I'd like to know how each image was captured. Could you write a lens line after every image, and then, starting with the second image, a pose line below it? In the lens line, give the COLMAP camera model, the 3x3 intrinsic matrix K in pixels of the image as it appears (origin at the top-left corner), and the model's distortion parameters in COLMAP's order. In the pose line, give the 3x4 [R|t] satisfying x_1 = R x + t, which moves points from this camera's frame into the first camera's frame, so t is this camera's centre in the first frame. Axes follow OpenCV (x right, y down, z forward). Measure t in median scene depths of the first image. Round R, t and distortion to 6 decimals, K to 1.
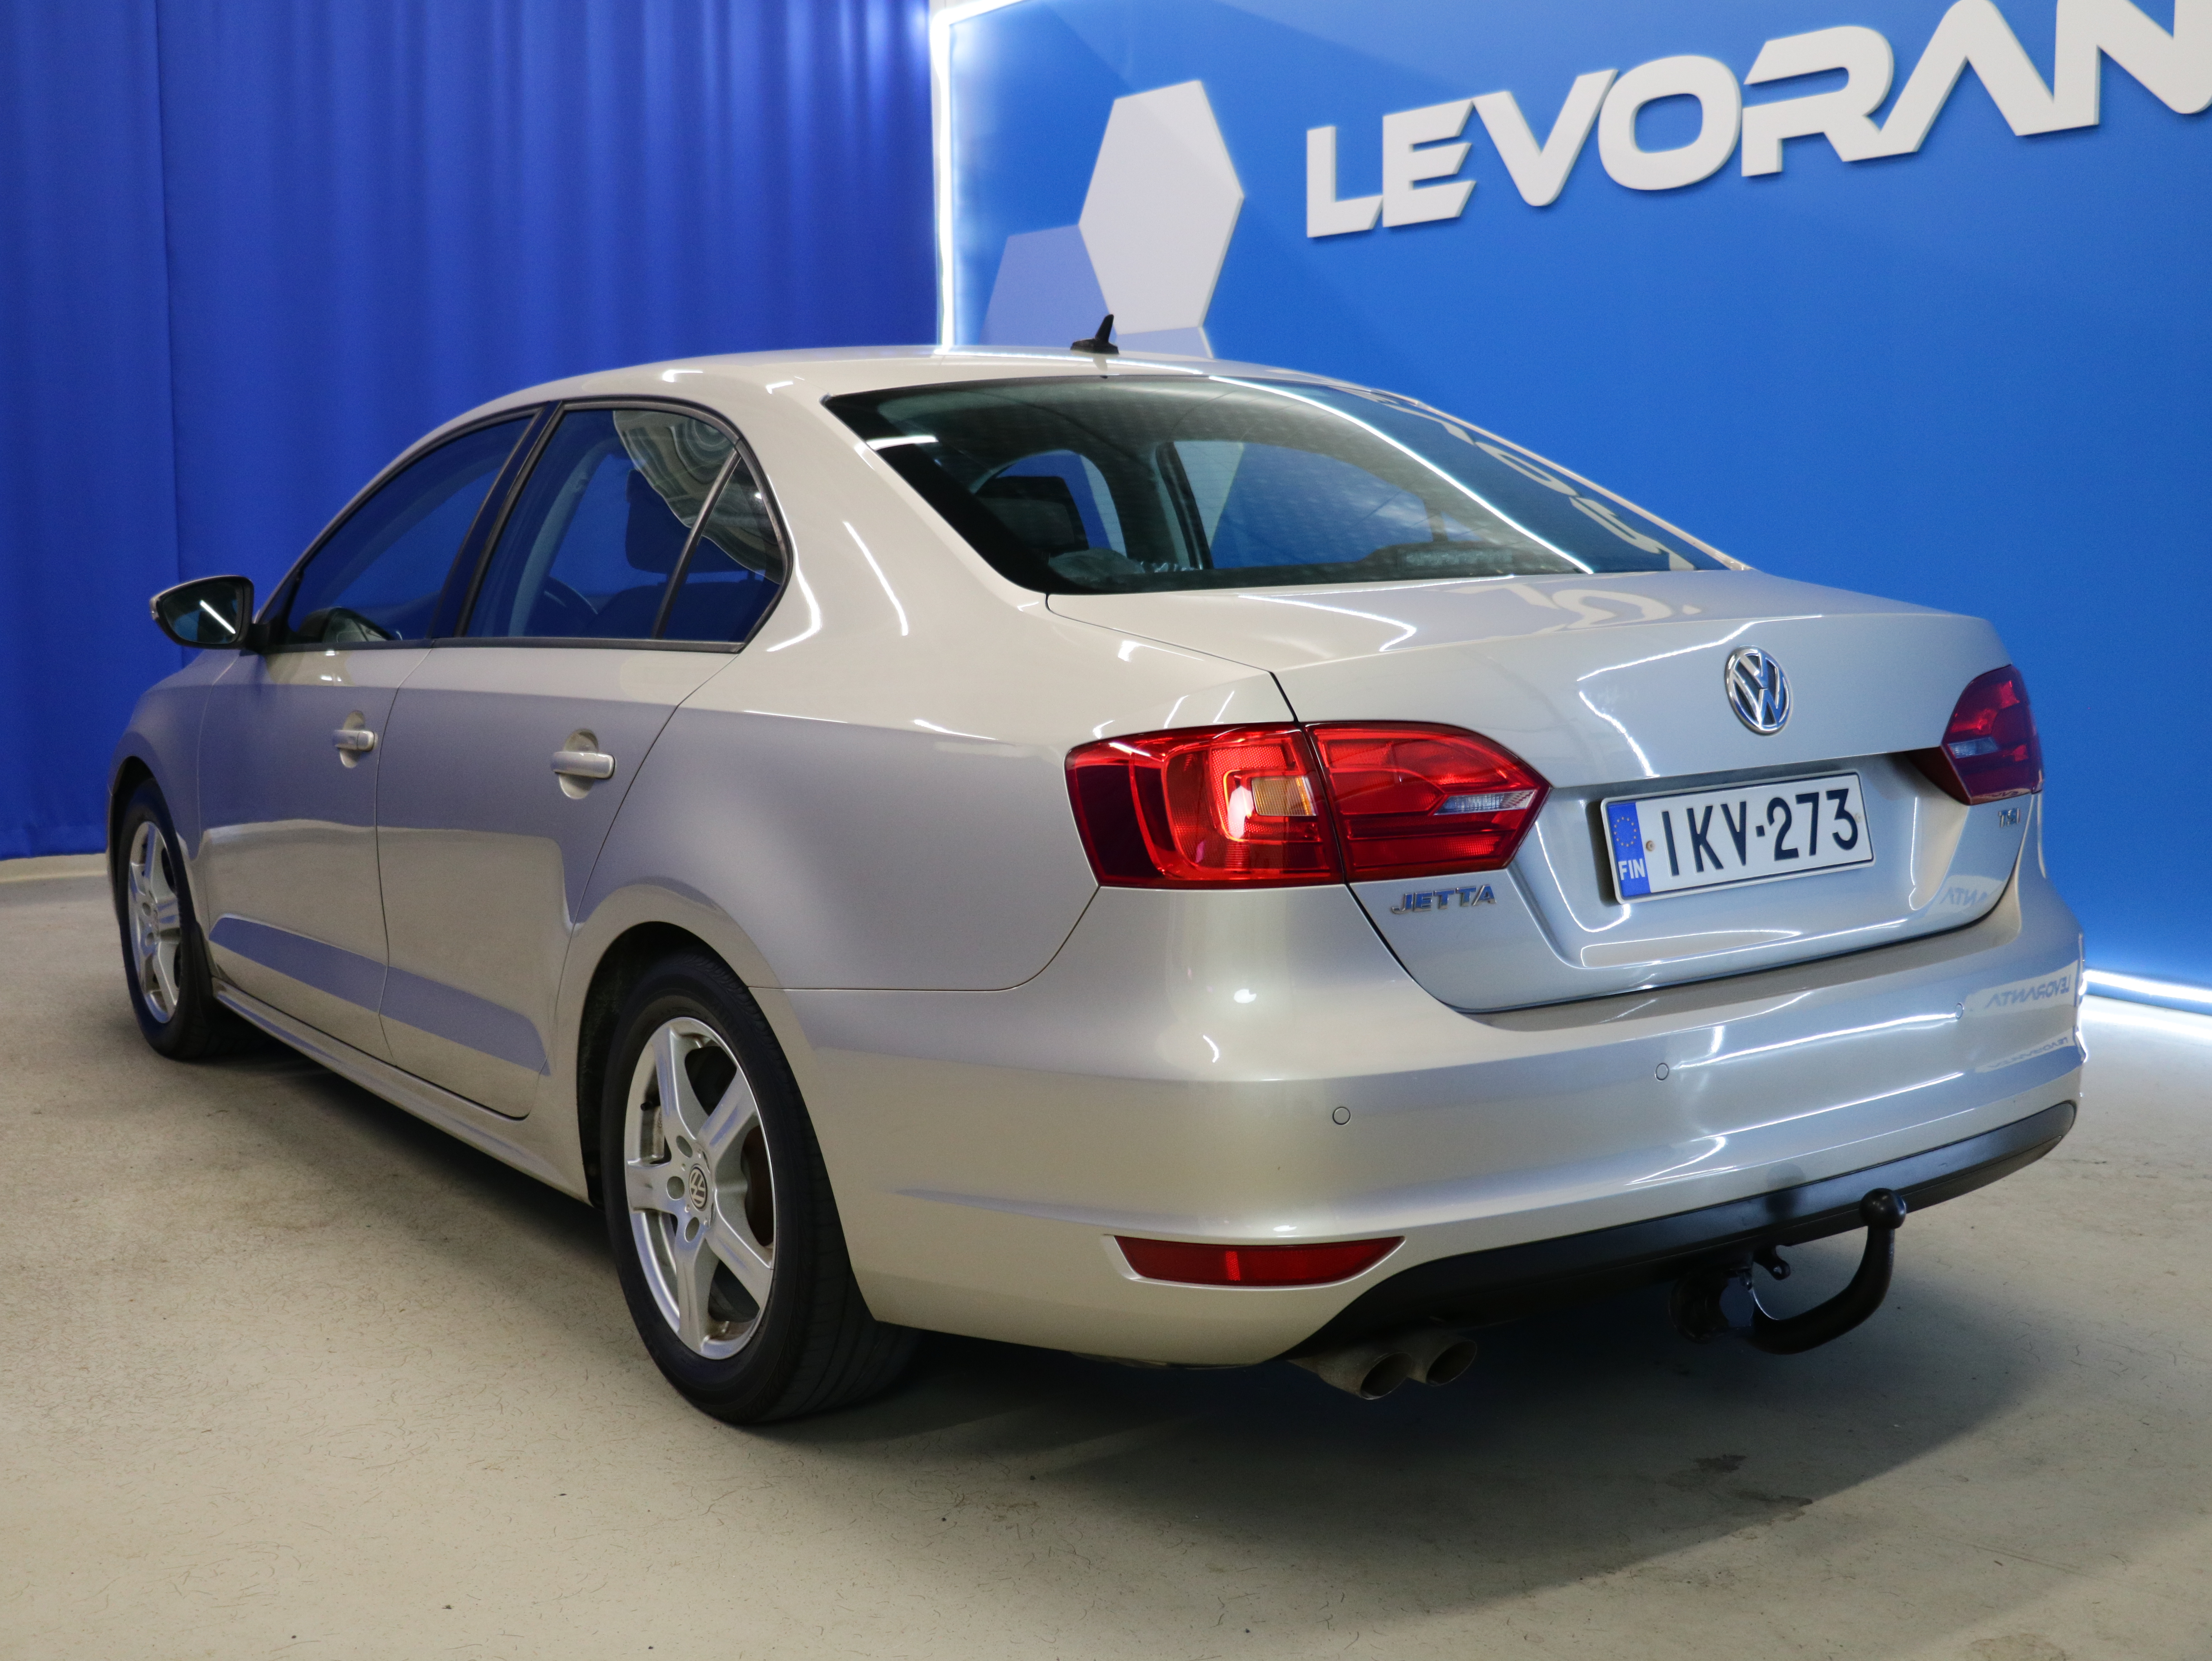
lens RADIAL K [[2463.5, 0, 1079.9], [0, 2463.5, 831.7], [0, 0, 1]] dist [-0.021323, 0.000166]
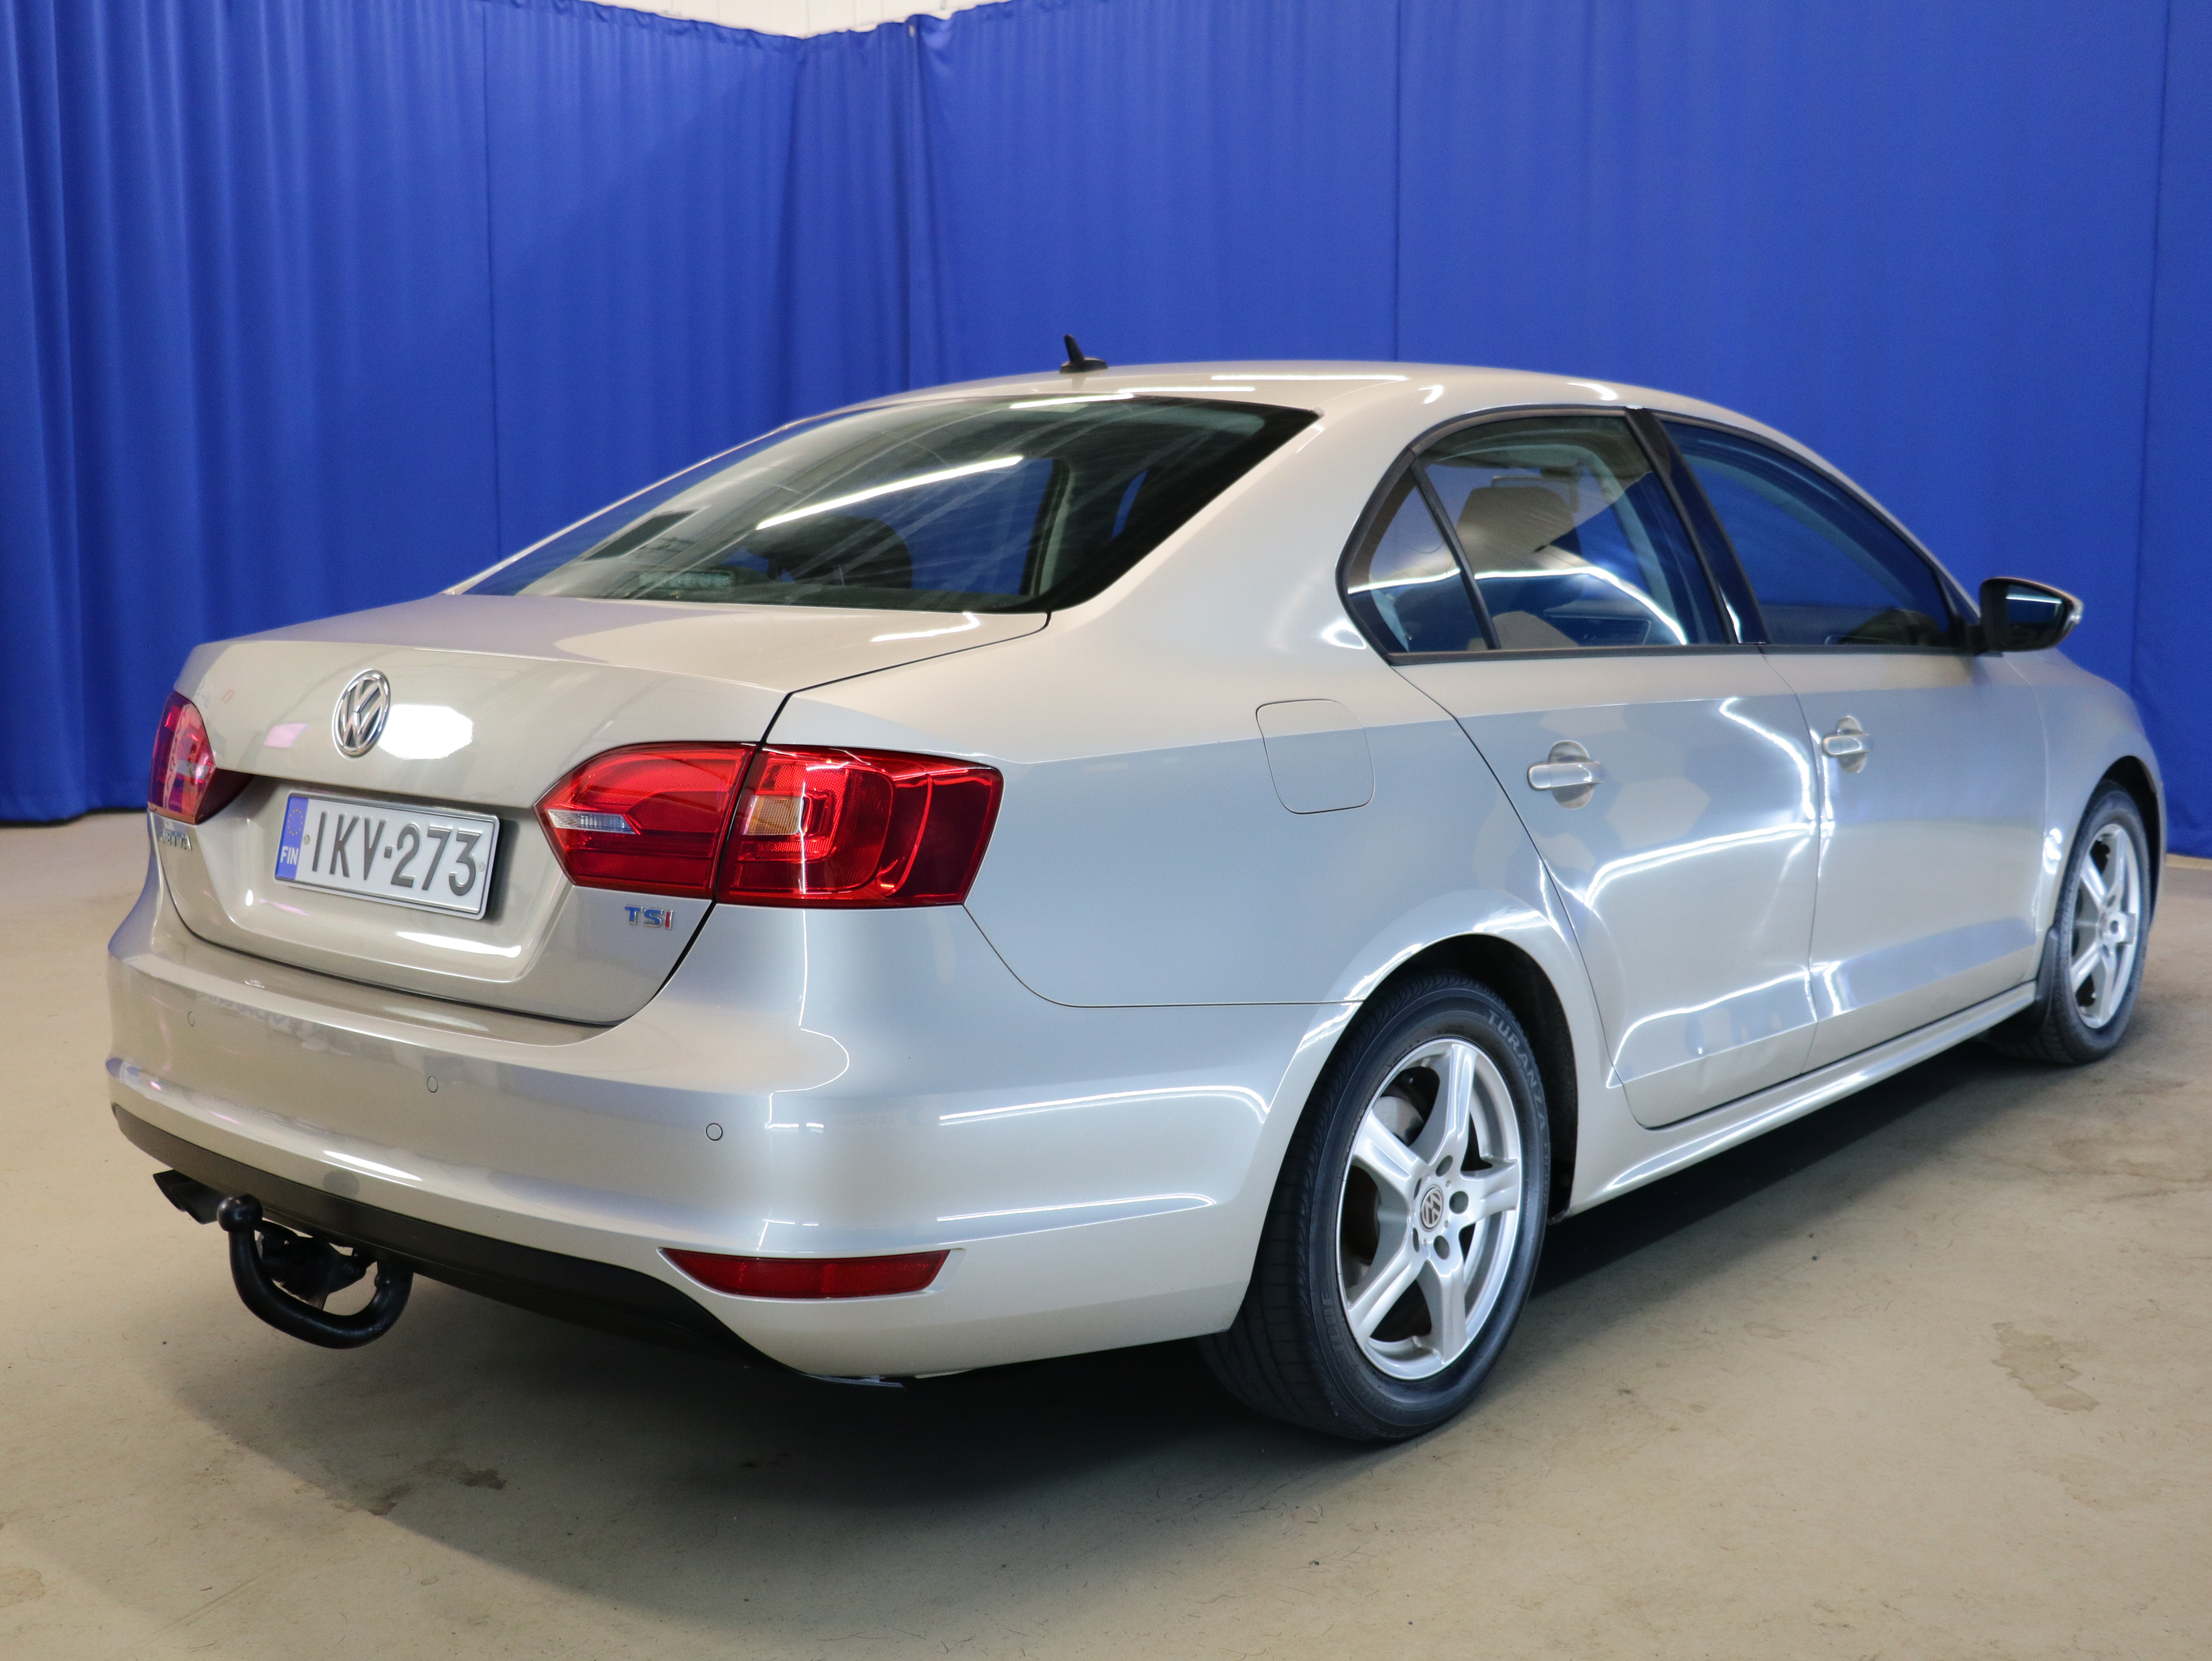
lens RADIAL K [[2360.8, 0, 1073.1], [0, 2360.8, 832.1], [0, 0, 1]] dist [-0.006012, 0.021411]
pose [[0.250712, 0.146993, -0.956837, 1.294481], [-0.125873, 0.984964, 0.118332, -0.162225], [0.959844, 0.090773, 0.265444, 1.012278]]
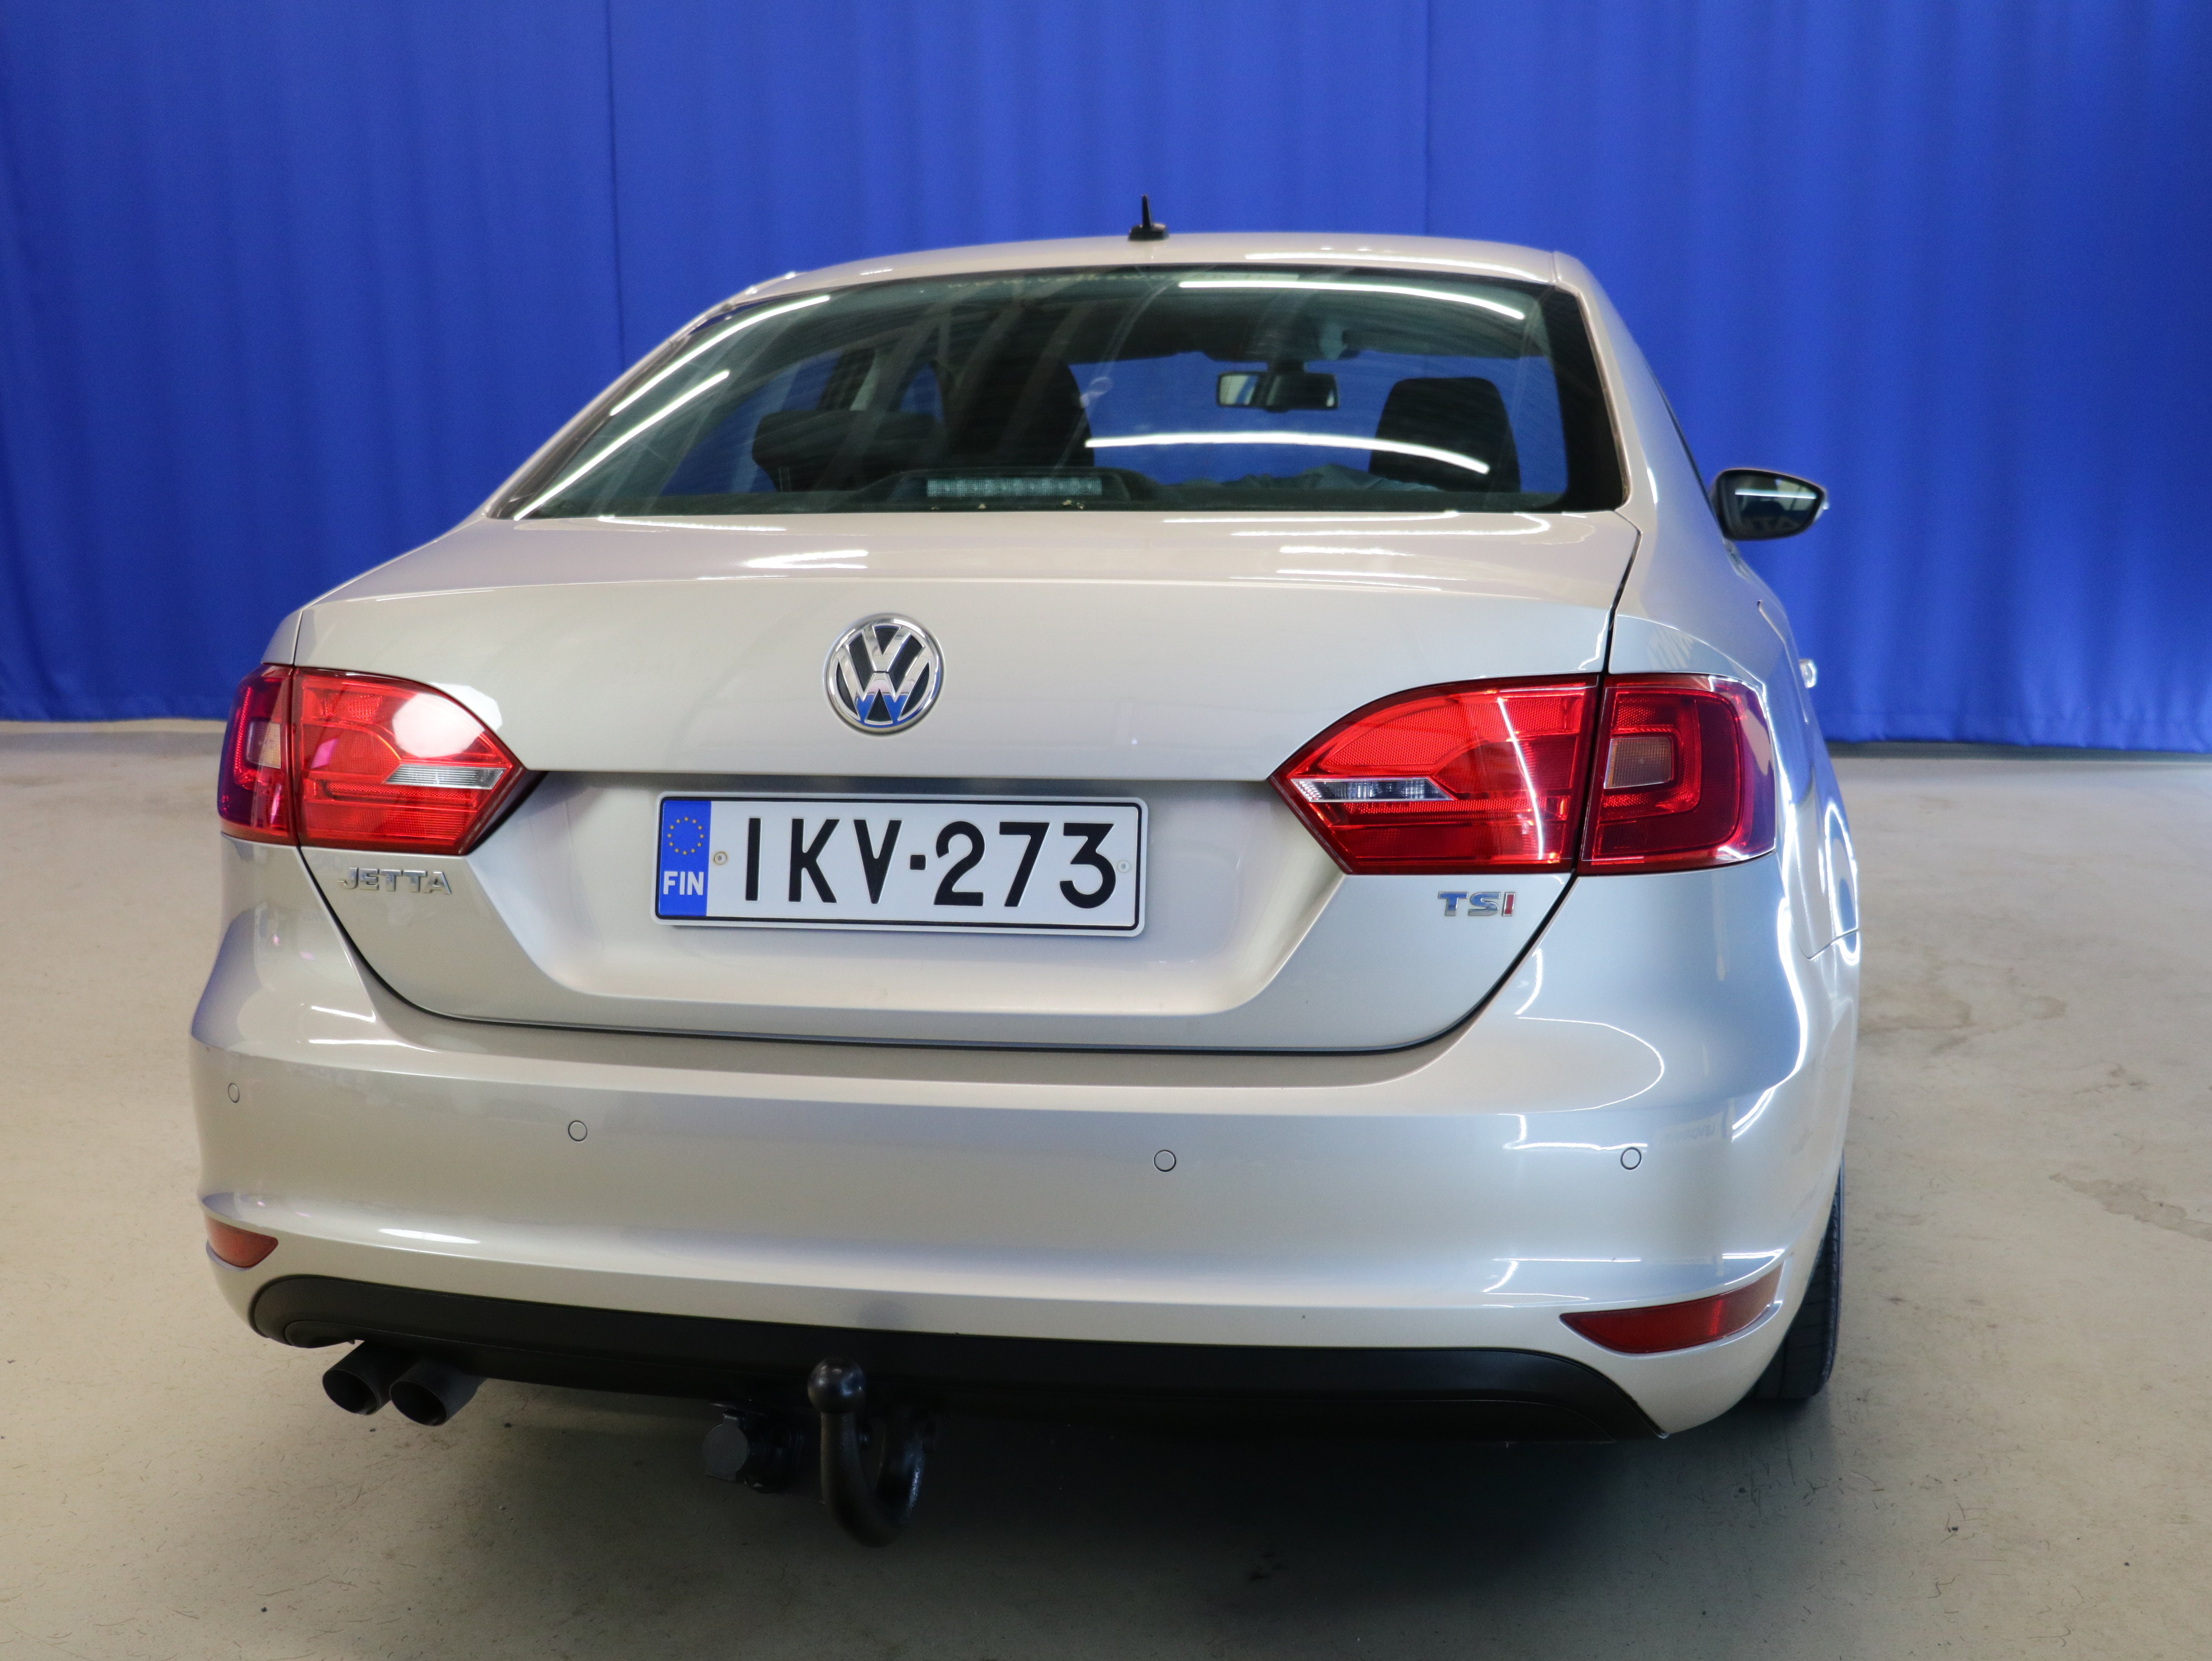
lens RADIAL K [[2463.5, 0, 1079.9], [0, 2463.5, 831.7], [0, 0, 1]] dist [-0.021323, 0.000166]
pose [[0.691726, 0.124571, -0.711335, 0.846441], [-0.092278, 0.992182, 0.084019, -0.077555], [0.716240, 0.007523, 0.697813, 0.509190]]
